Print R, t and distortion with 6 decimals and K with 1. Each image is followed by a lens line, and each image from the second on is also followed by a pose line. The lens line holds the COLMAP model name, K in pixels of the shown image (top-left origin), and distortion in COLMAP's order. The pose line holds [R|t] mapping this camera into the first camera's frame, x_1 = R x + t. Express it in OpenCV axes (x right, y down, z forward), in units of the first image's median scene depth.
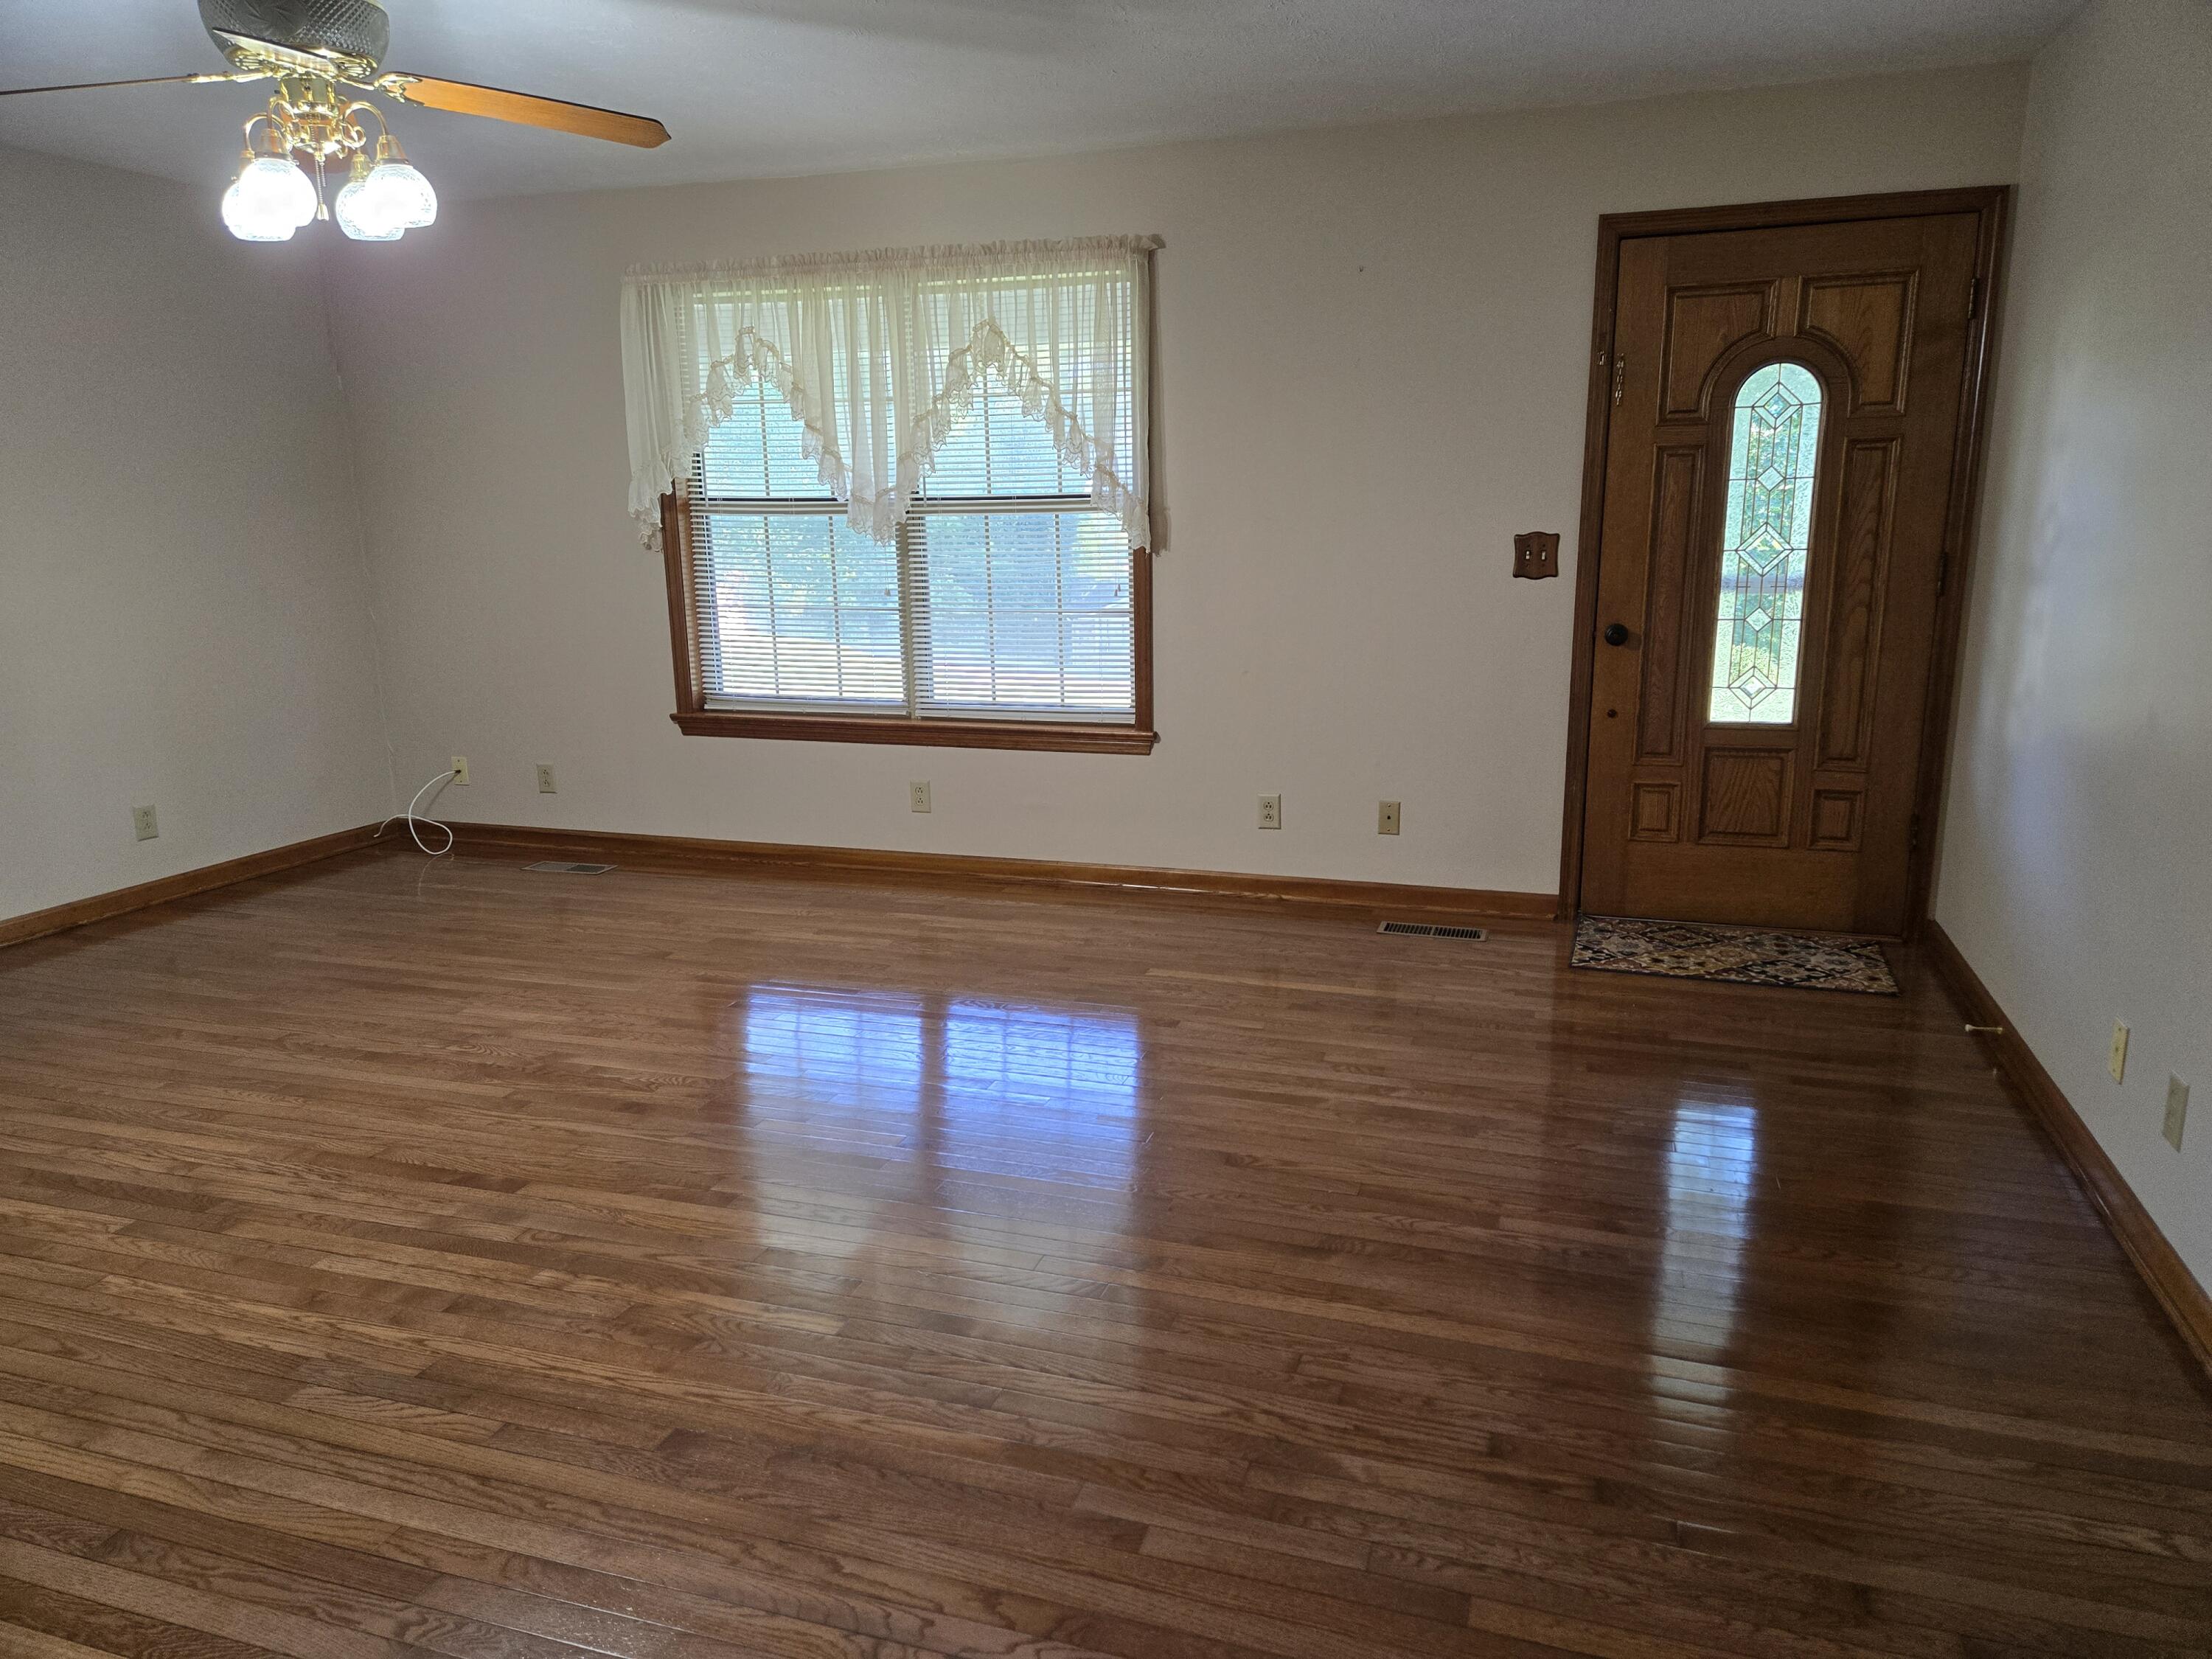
lens RADIAL K [[1467.7, 0, 1093.4], [0, 1467.7, 848.8], [0, 0, 1]] dist [0.082841, -0.072950]
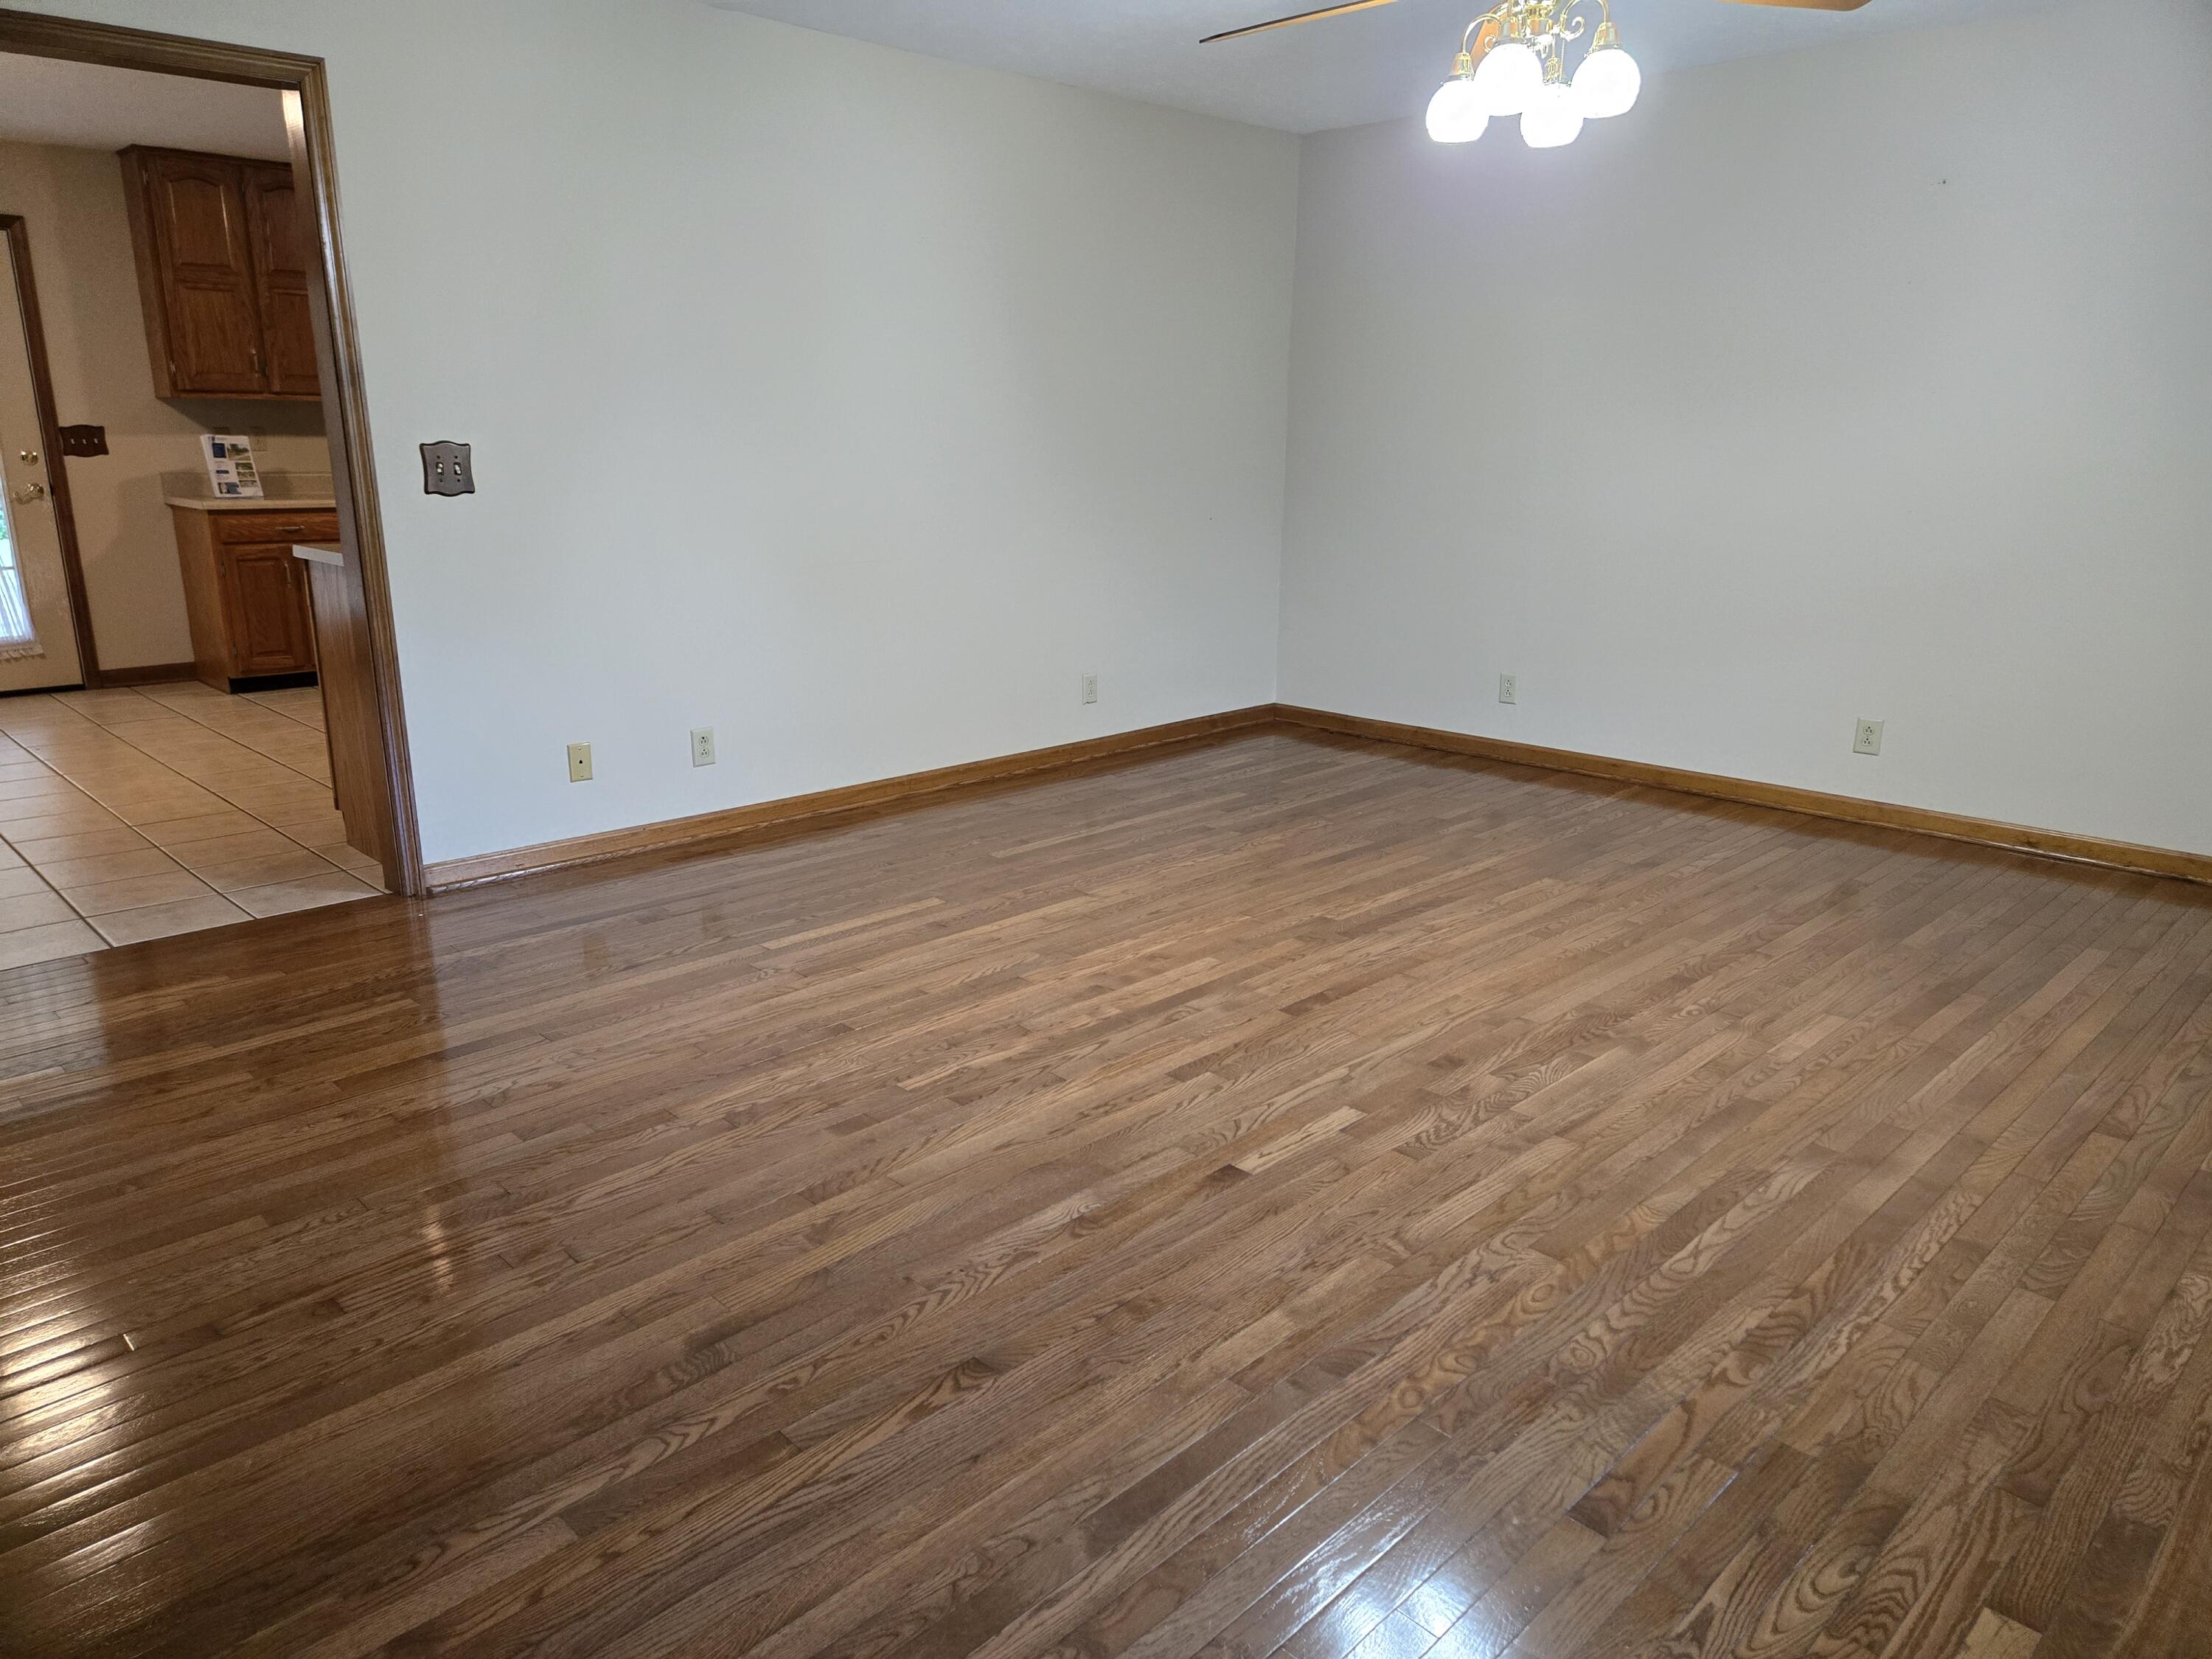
lens RADIAL K [[1507.5, 0, 1095.0], [0, 1507.5, 829.7], [0, 0, 1]] dist [0.089364, -0.079387]
pose [[-0.460864, 0.236074, -0.855496, 0.631994], [-0.204544, 0.909763, 0.361238, -0.283089], [0.863578, 0.341468, -0.370990, 1.281068]]
